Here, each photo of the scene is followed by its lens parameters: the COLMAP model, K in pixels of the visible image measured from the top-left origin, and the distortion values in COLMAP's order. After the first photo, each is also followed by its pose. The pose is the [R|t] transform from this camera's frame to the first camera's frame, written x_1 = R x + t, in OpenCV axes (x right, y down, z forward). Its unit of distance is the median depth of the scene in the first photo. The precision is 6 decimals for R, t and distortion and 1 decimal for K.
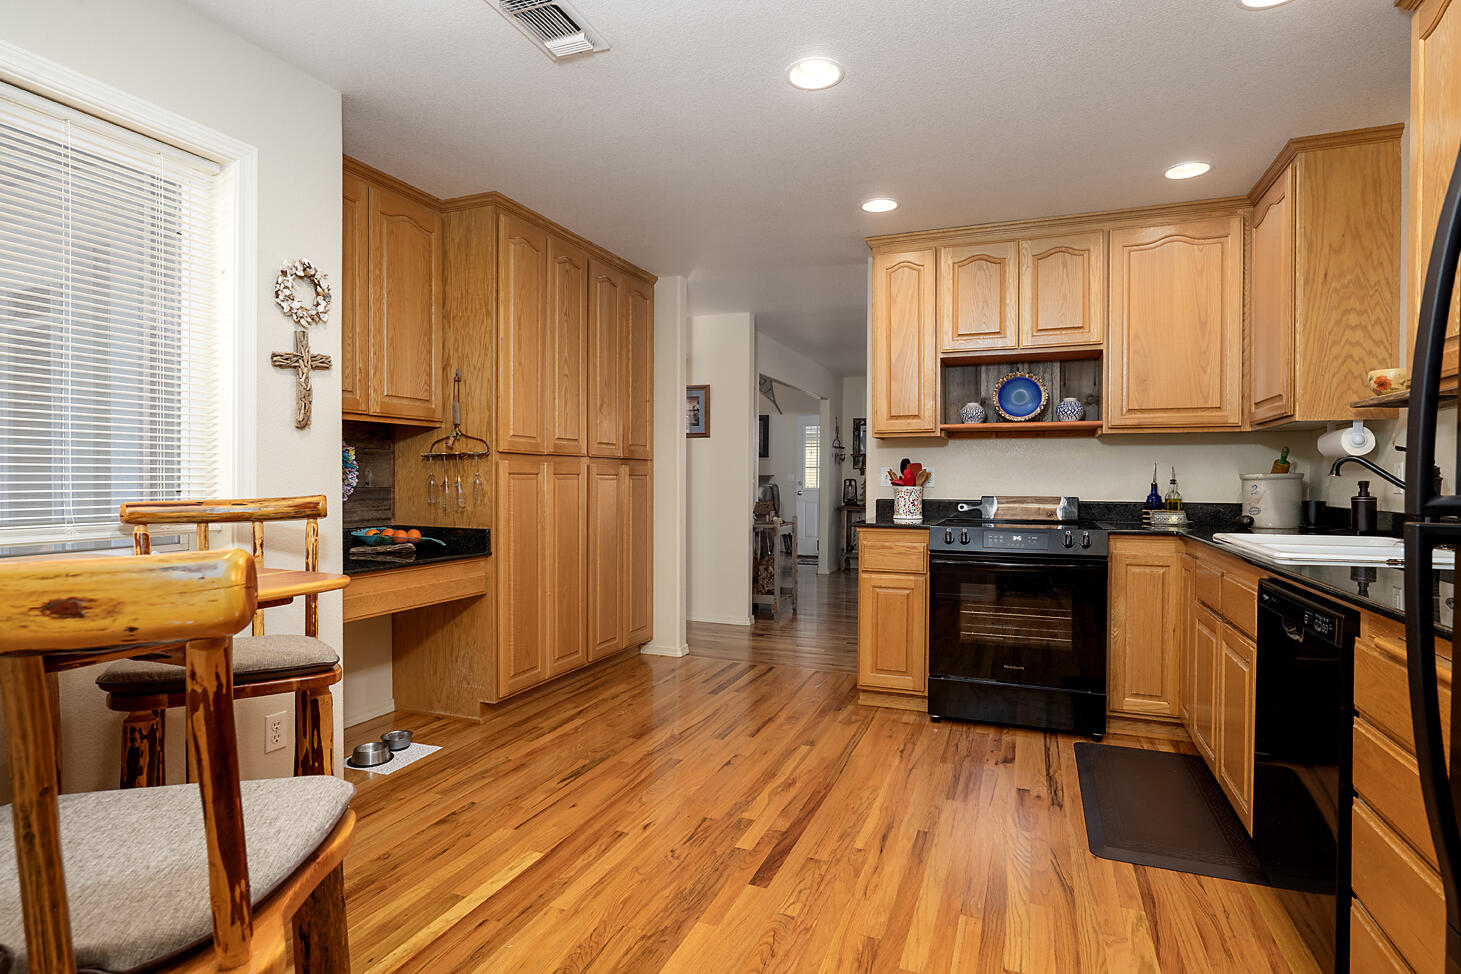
lens RADIAL K [[740.2, 0, 730.5], [0, 740.2, 487.0], [0, 0, 1]] dist [-0.034748, -0.000079]
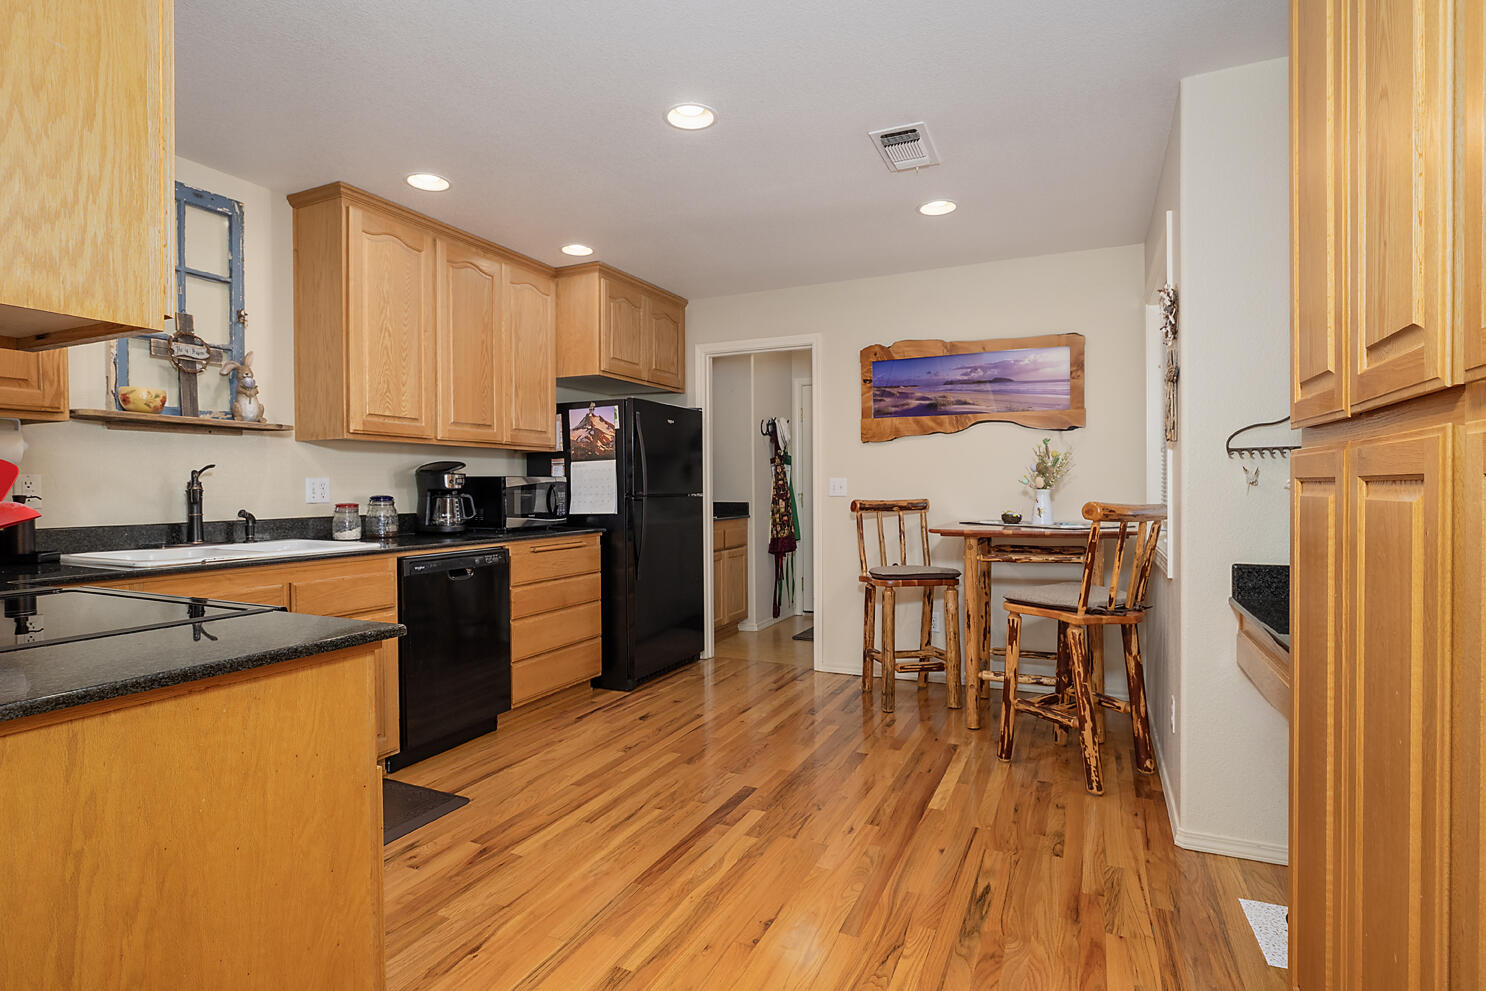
lens RADIAL K [[752.8, 0, 743.0], [0, 752.8, 495.5], [0, 0, 1]] dist [-0.034748, -0.000079]
pose [[-0.998424, 0.001701, 0.056094, -0.023607], [0.003055, 0.999706, 0.024063, -0.029826], [-0.056036, 0.024196, -0.998135, 2.067591]]
